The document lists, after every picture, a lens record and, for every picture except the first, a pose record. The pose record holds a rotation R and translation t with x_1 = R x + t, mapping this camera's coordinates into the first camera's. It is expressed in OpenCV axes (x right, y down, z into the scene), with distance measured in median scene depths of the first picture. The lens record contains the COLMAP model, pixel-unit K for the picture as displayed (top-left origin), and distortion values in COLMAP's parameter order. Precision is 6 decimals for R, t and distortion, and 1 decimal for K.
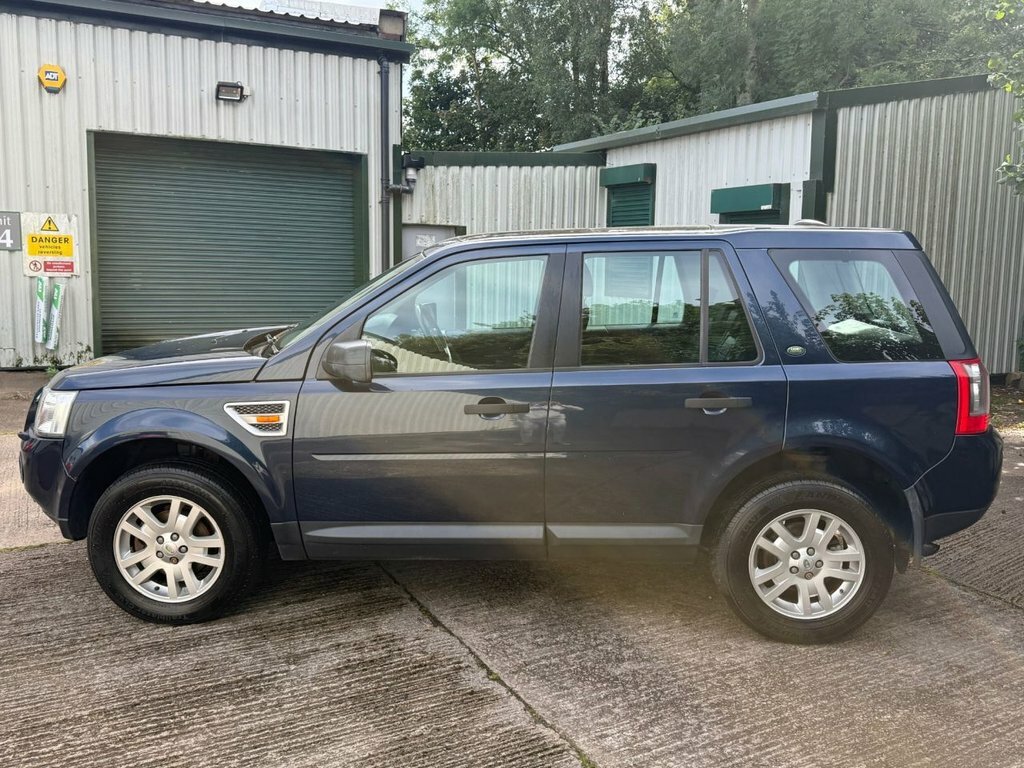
lens RADIAL K [[769.2, 0, 512.3], [0, 769.2, 407.0], [0, 0, 1]] dist [0.063732, -0.067108]
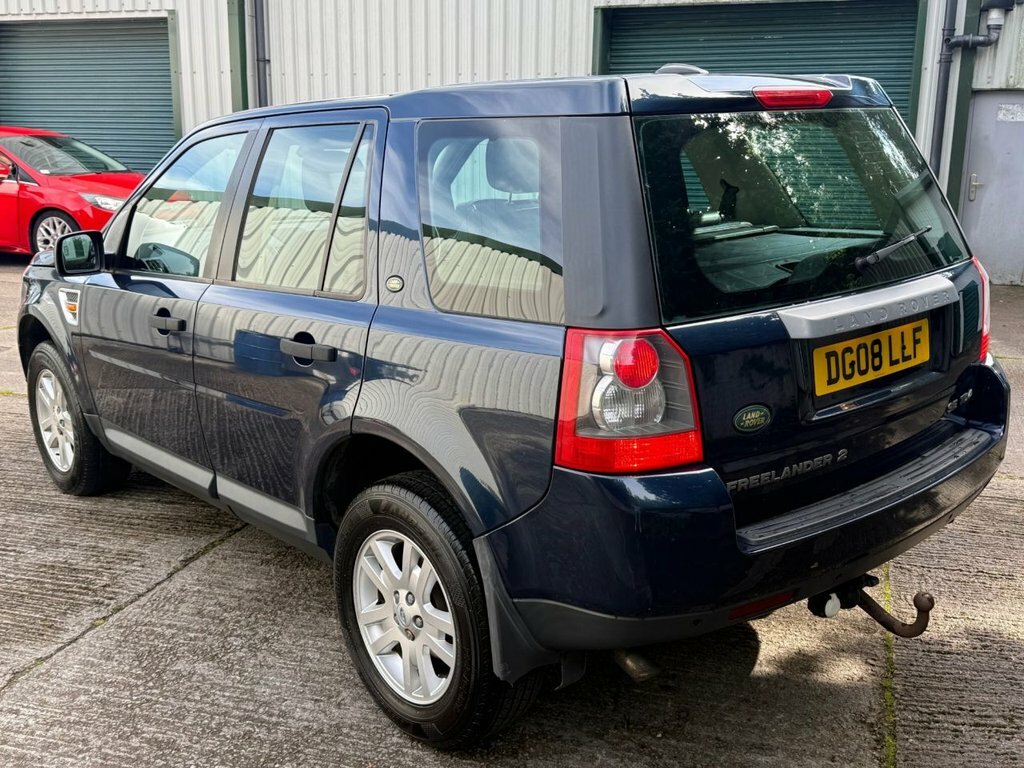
lens RADIAL K [[921.3, 0, 512.0], [0, 921.3, 384.0], [0, 0, 1]] dist [-0.000206, -0.005531]
pose [[0.748469, 0.154796, -0.644851, 0.857640], [-0.111298, 0.987905, 0.107964, -0.076241], [0.653764, -0.009037, 0.756645, 0.458694]]
